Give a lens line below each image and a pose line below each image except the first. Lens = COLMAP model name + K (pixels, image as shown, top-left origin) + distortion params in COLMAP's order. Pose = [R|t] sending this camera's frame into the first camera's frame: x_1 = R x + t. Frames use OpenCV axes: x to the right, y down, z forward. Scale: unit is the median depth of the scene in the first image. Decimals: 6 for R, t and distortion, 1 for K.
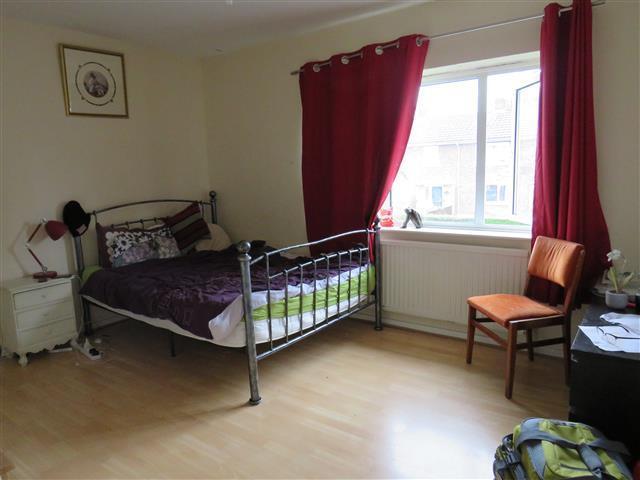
lens RADIAL K [[459.0, 0, 315.1], [0, 459.0, 241.1], [0, 0, 1]] dist [-0.011811, -0.005569]
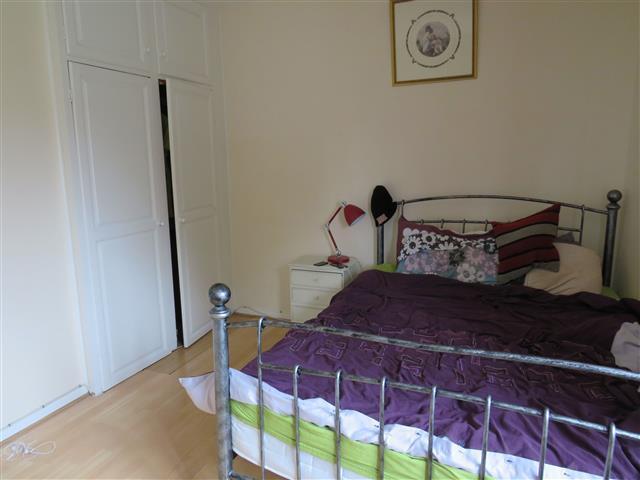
lens RADIAL K [[459.0, 0, 315.1], [0, 459.0, 241.1], [0, 0, 1]] dist [-0.011811, -0.005569]
pose [[0.247542, 0.210148, -0.945812, 0.277531], [-0.146929, 0.973046, 0.177744, -0.116664], [0.957671, 0.094968, 0.271747, 0.621738]]
